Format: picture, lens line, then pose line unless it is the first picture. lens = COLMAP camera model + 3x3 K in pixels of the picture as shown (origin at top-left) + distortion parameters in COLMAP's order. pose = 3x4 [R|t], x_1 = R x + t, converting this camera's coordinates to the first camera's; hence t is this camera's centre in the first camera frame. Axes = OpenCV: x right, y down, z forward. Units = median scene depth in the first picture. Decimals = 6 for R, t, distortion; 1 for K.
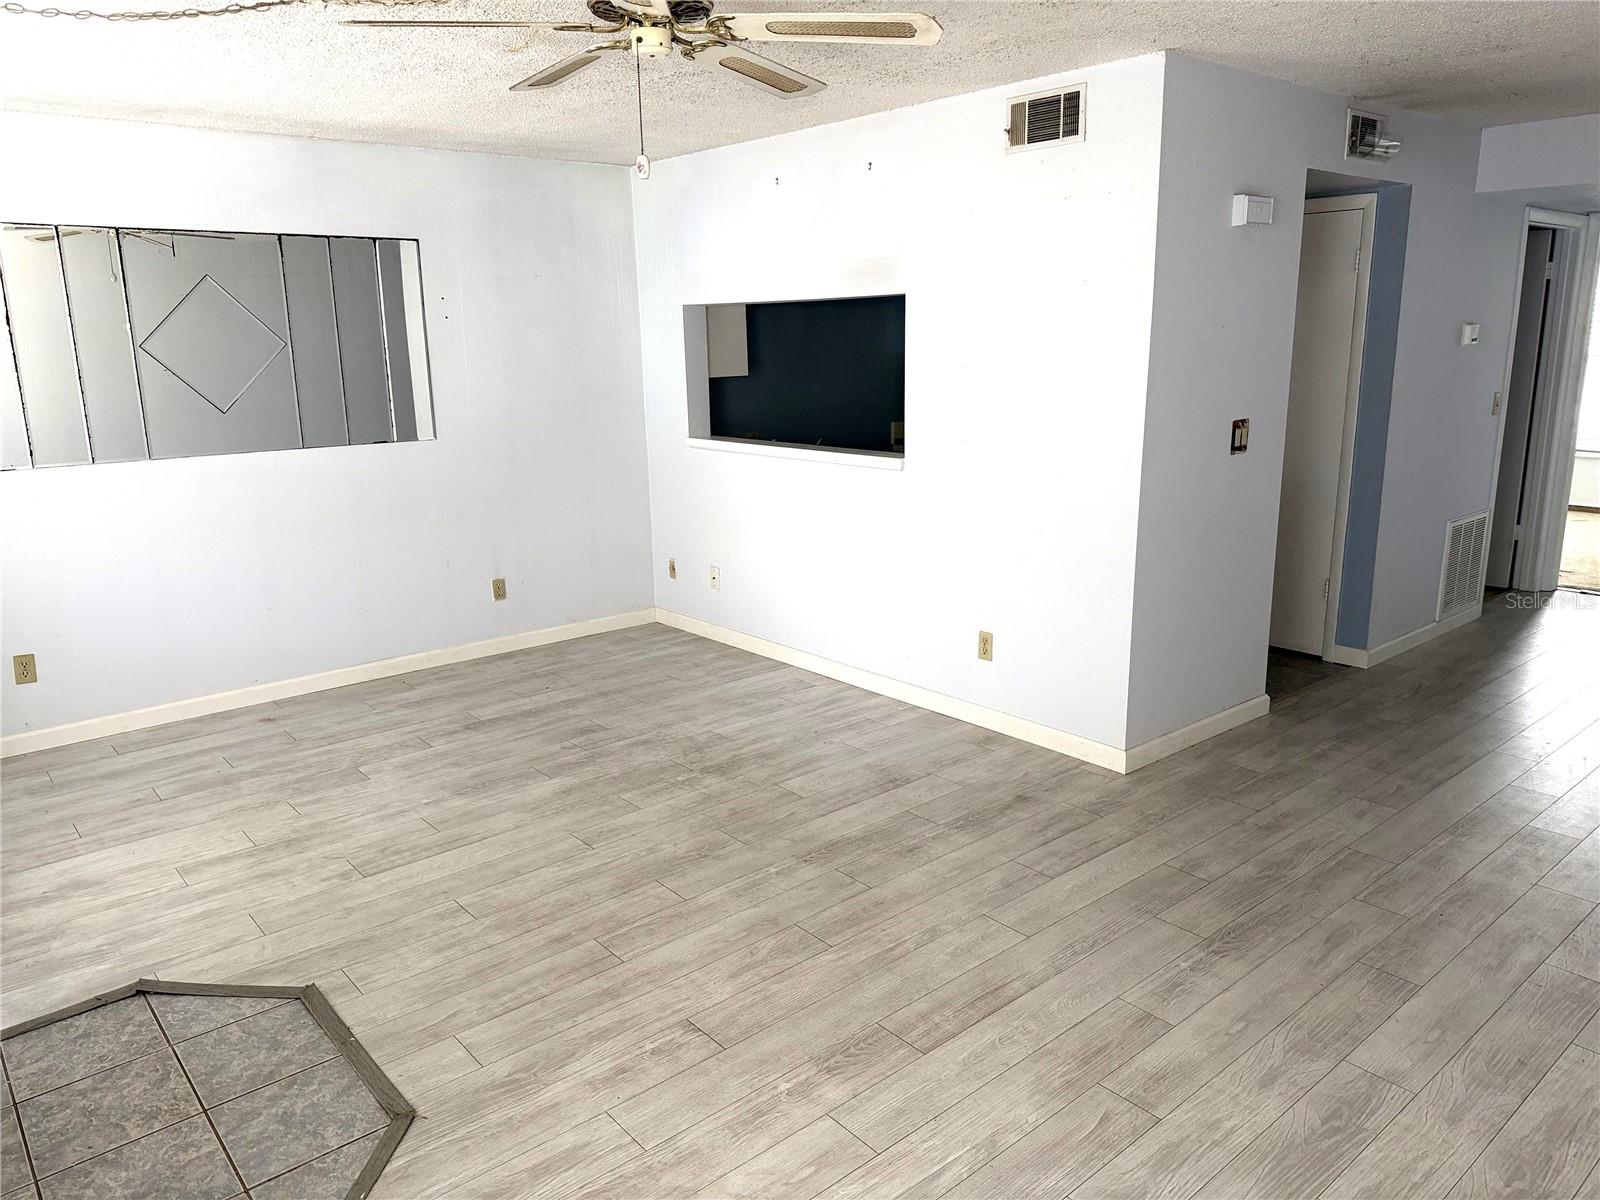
lens RADIAL K [[1140.9, 0, 800.9], [0, 1140.9, 595.8], [0, 0, 1]] dist [0.031233, -0.028747]
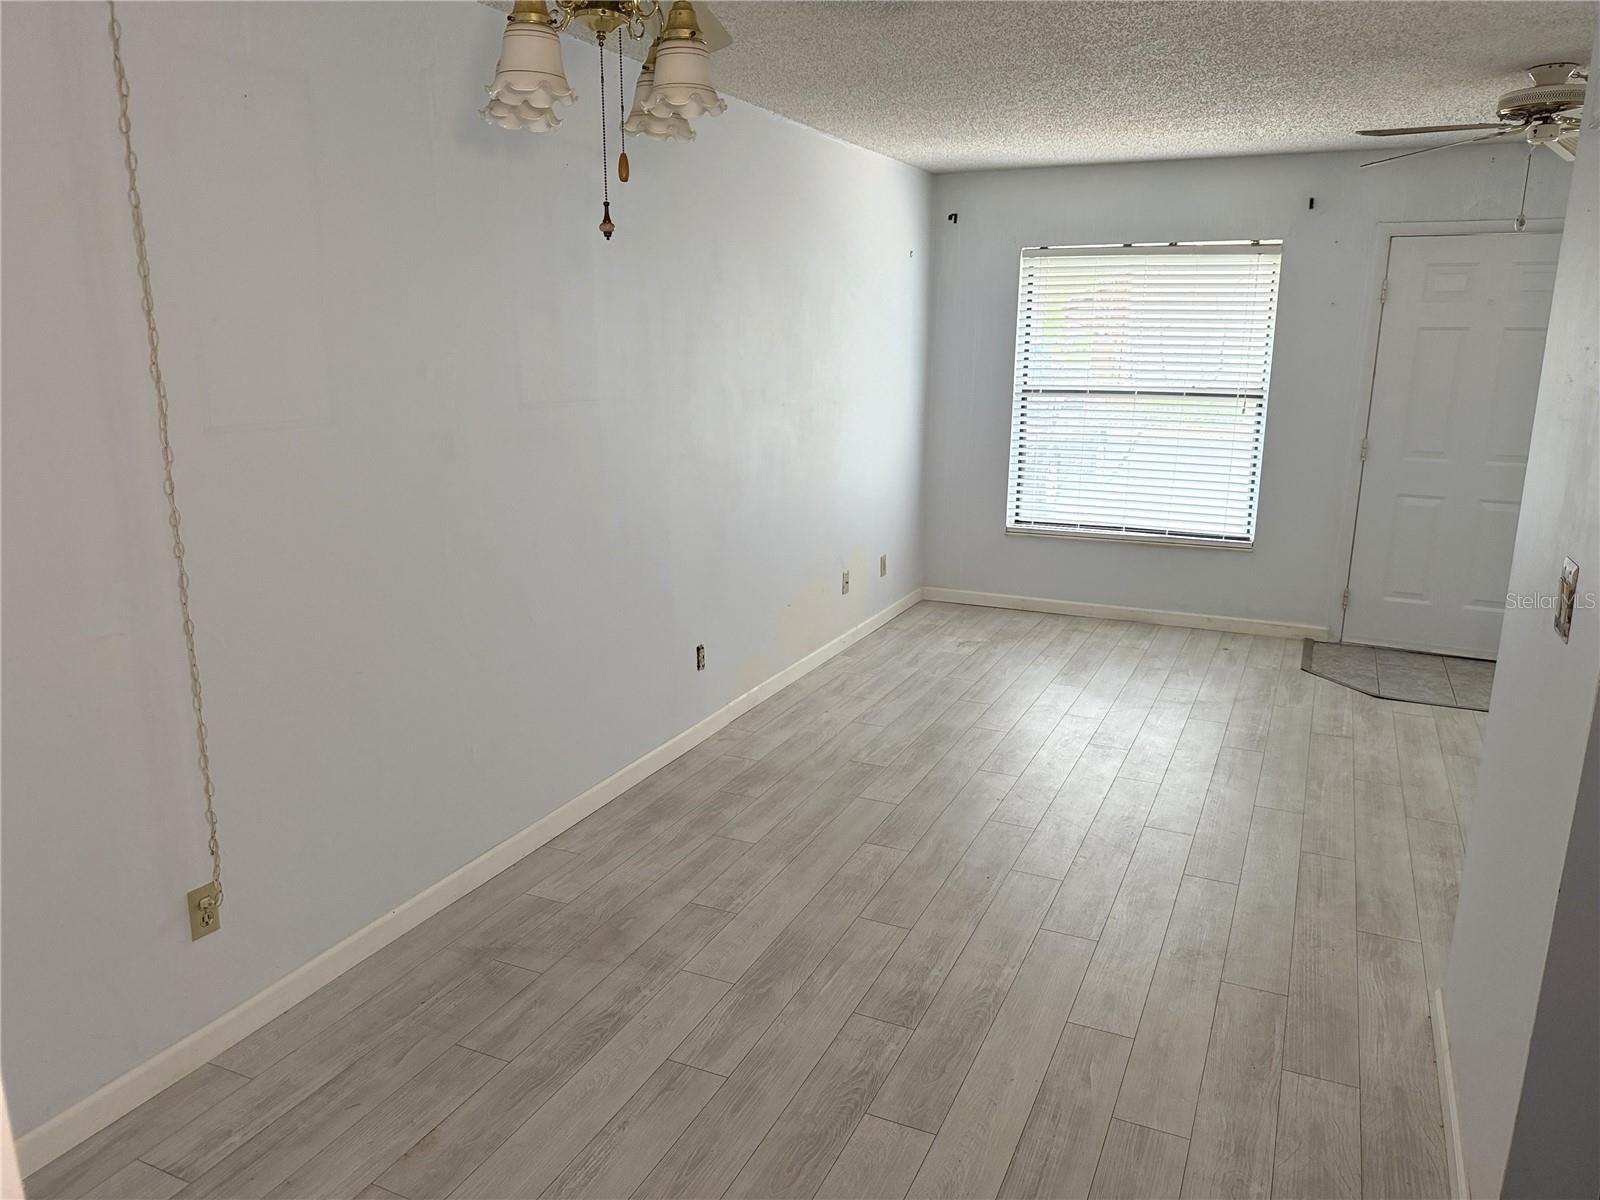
lens RADIAL K [[1140.9, 0, 801.1], [0, 1140.9, 599.6], [0, 0, 1]] dist [0.031233, -0.028747]
pose [[-0.907907, 0.104167, -0.406023, 1.188603], [-0.097612, 0.889461, 0.446464, -0.444291], [0.407649, 0.444980, -0.797380, 1.759586]]
